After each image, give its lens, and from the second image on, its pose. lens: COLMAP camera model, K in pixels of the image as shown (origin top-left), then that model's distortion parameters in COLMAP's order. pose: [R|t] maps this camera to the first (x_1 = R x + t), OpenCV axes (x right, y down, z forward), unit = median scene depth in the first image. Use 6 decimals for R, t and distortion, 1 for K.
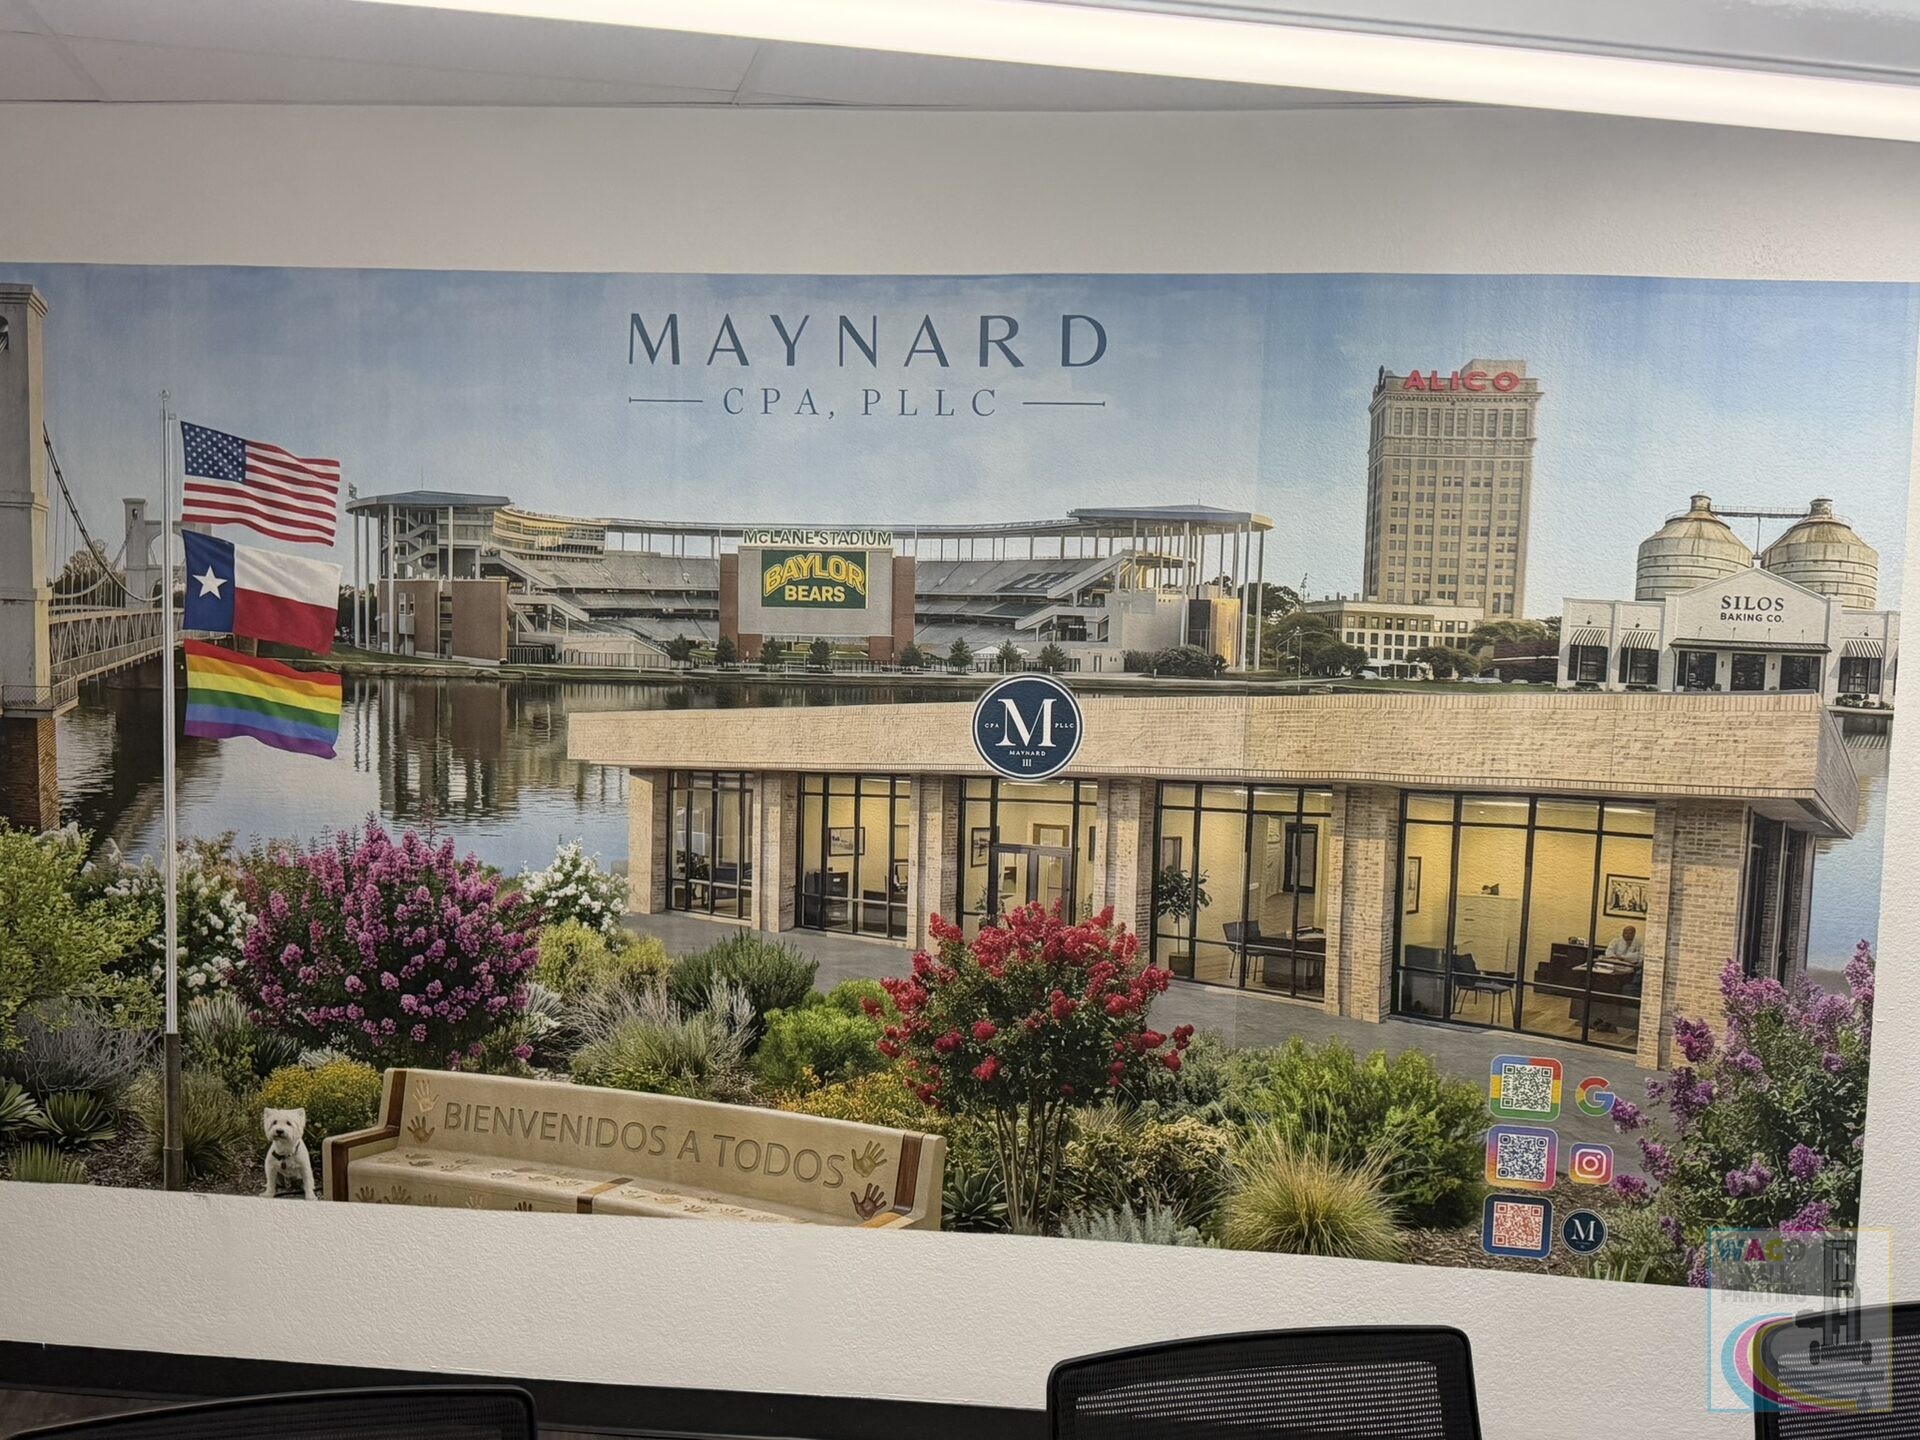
lens RADIAL K [[1900.8, 0, 977.3], [0, 1900.8, 727.2], [0, 0, 1]] dist [0.090201, 0.000000]
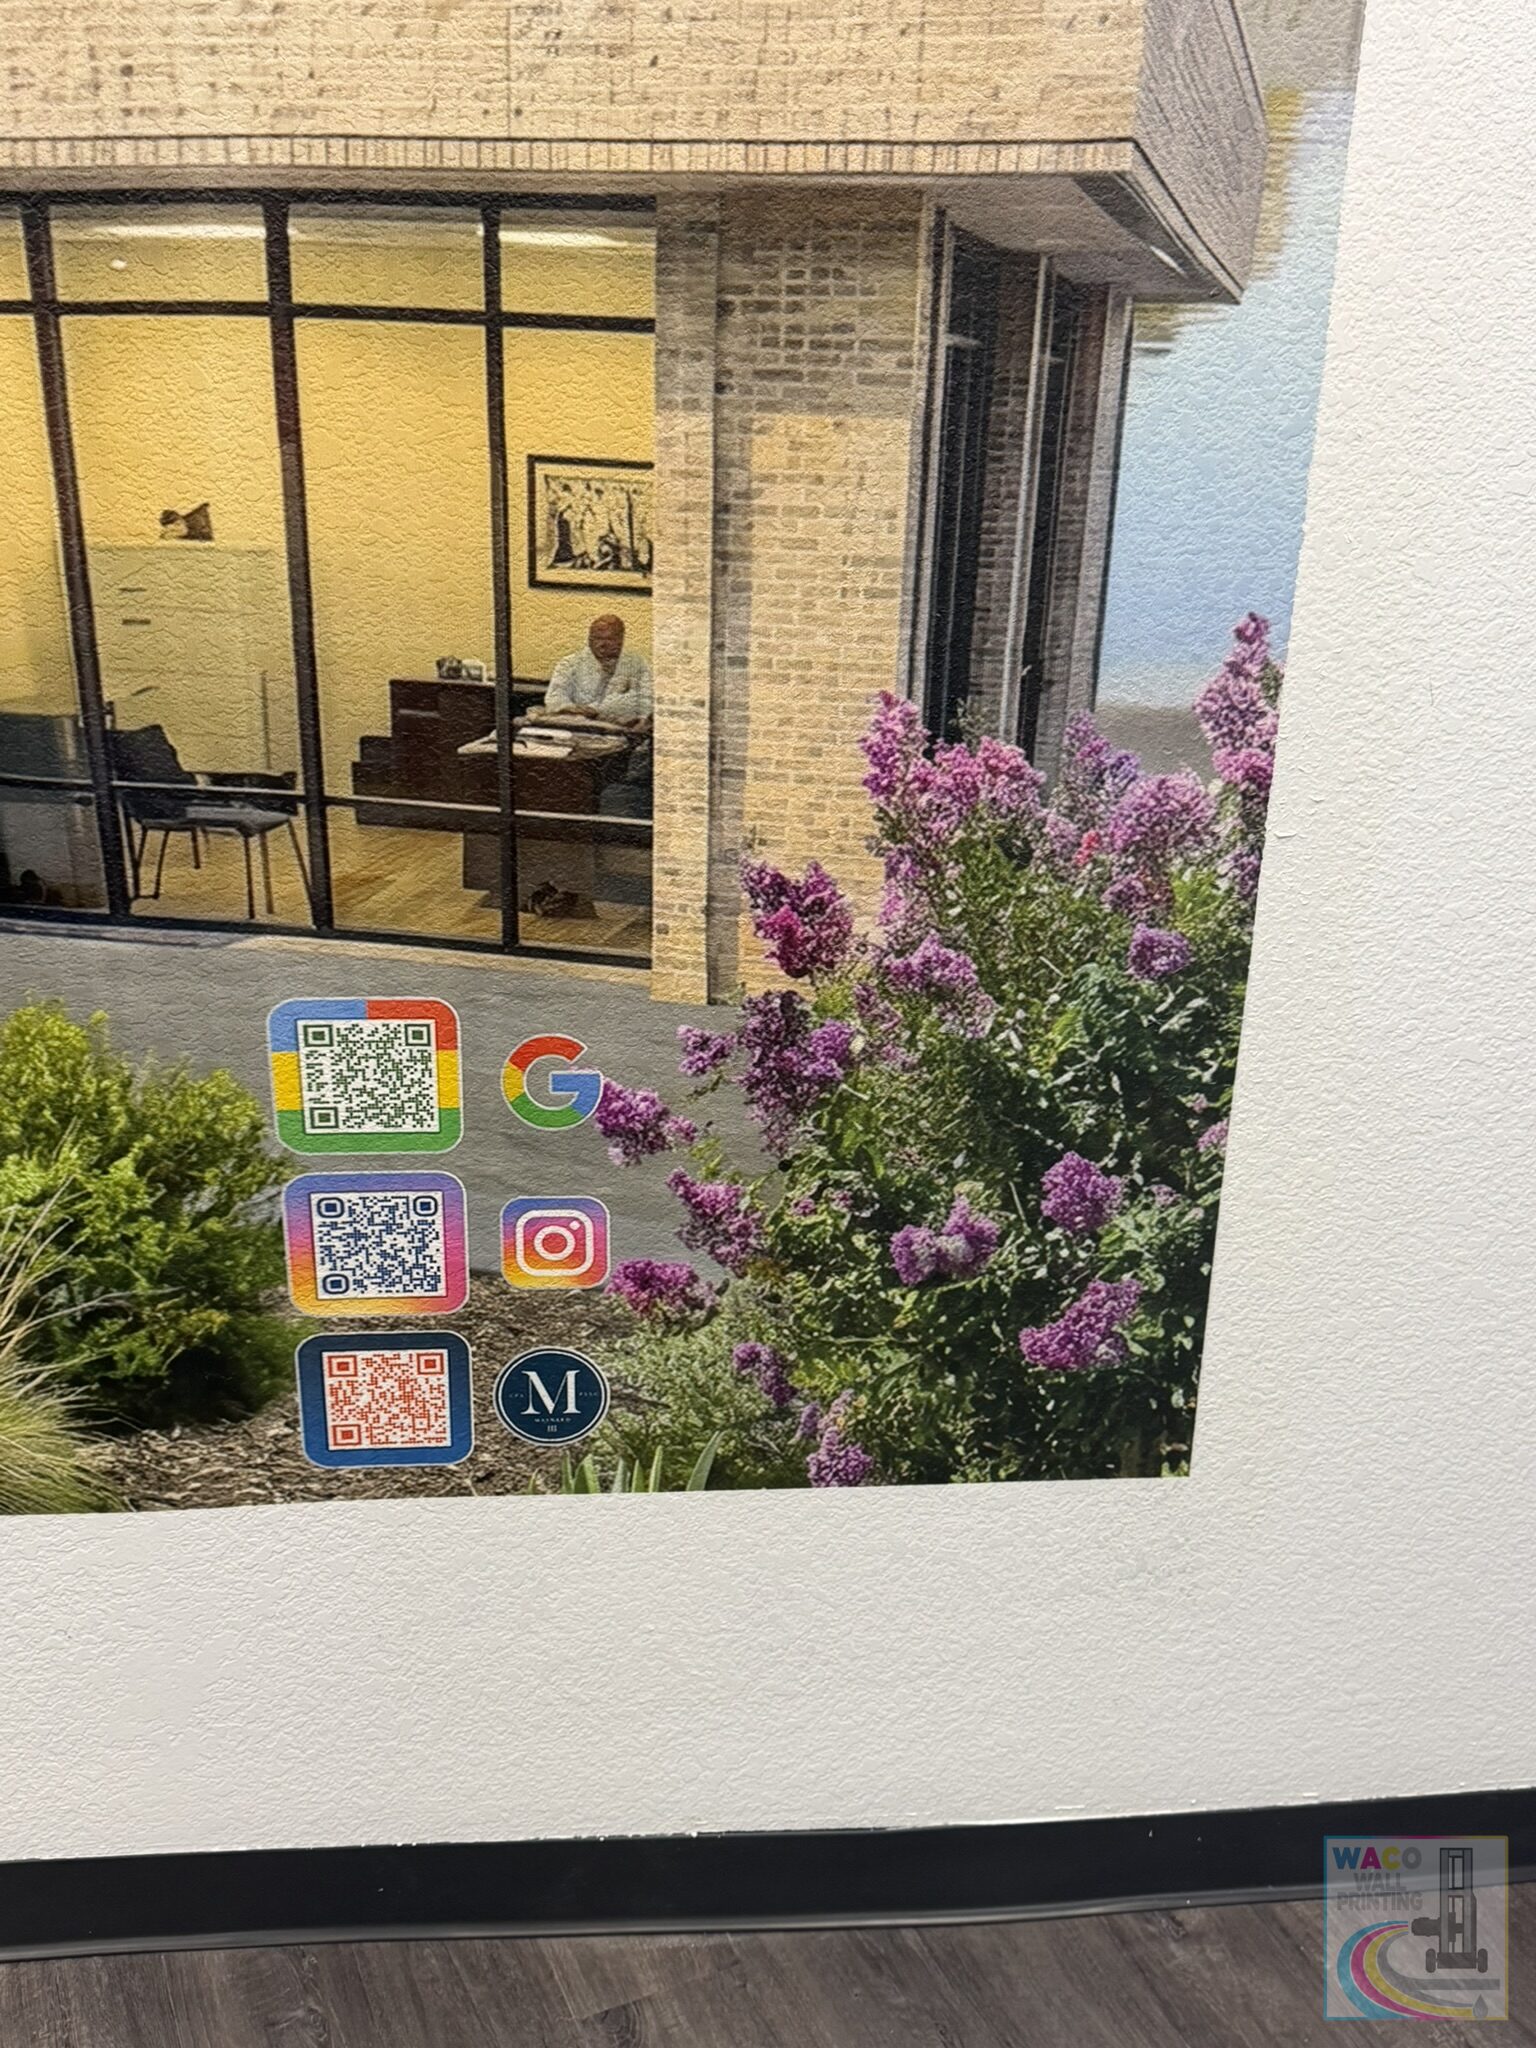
lens RADIAL K [[2027.6, 0, 741.2], [0, 2027.6, 1024.5], [0, 0, 1]] dist [0.090201, 0.000000]
pose [[0.985682, -0.090261, 0.142421, 0.296448], [0.037357, 0.940565, 0.337552, 0.049843], [-0.164424, -0.327399, 0.930470, 0.622494]]
